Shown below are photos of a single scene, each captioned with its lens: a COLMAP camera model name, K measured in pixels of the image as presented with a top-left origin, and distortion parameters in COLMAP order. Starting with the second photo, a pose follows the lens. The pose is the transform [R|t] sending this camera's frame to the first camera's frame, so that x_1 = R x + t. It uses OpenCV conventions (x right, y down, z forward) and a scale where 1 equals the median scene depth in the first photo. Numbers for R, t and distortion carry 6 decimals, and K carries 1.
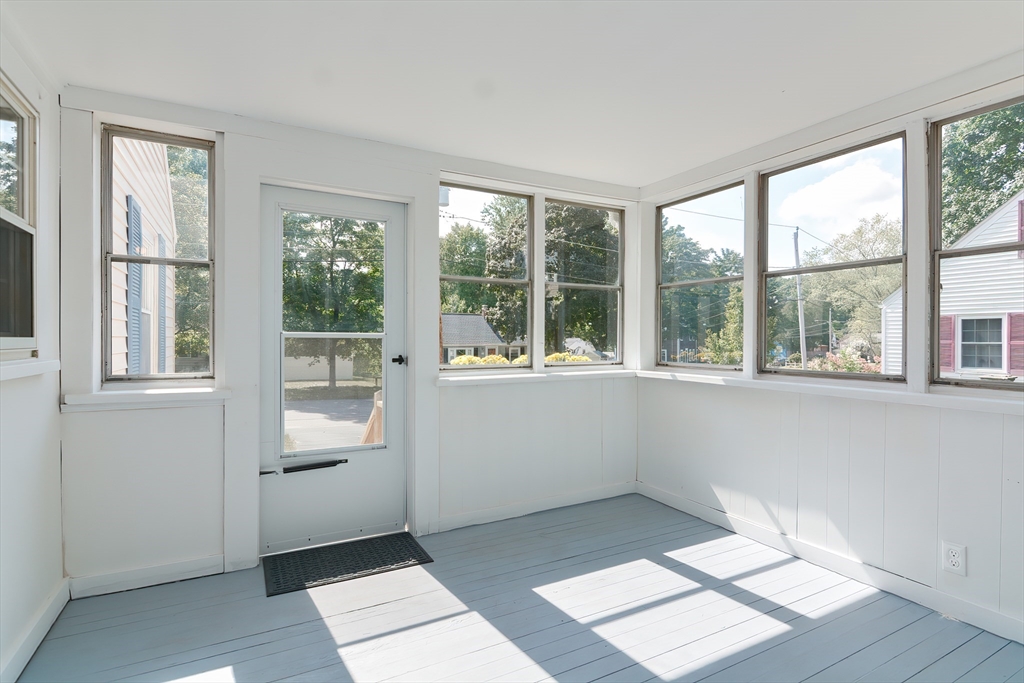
lens RADIAL K [[508.8, 0, 509.7], [0, 508.8, 340.7], [0, 0, 1]] dist [0.033337, -0.013030]
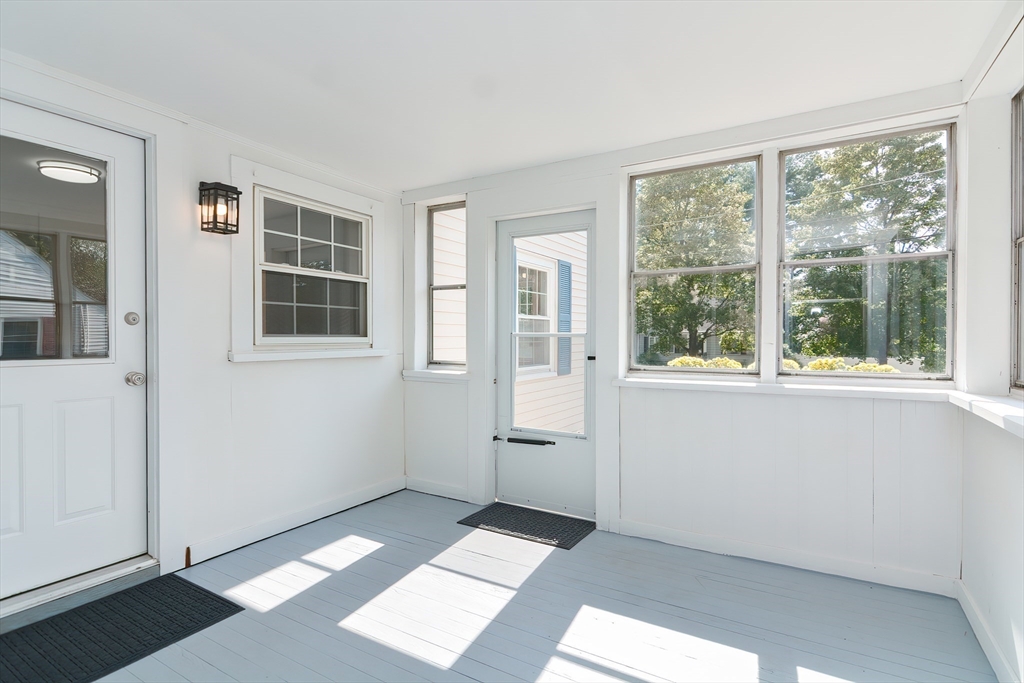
lens RADIAL K [[508.8, 0, 513.0], [0, 508.8, 341.9], [0, 0, 1]] dist [0.033337, -0.013030]
pose [[0.523584, 0.007584, -0.851940, 0.629772], [-0.003116, 0.999971, 0.006986, -0.002438], [0.851969, -0.001003, 0.523592, 0.324051]]
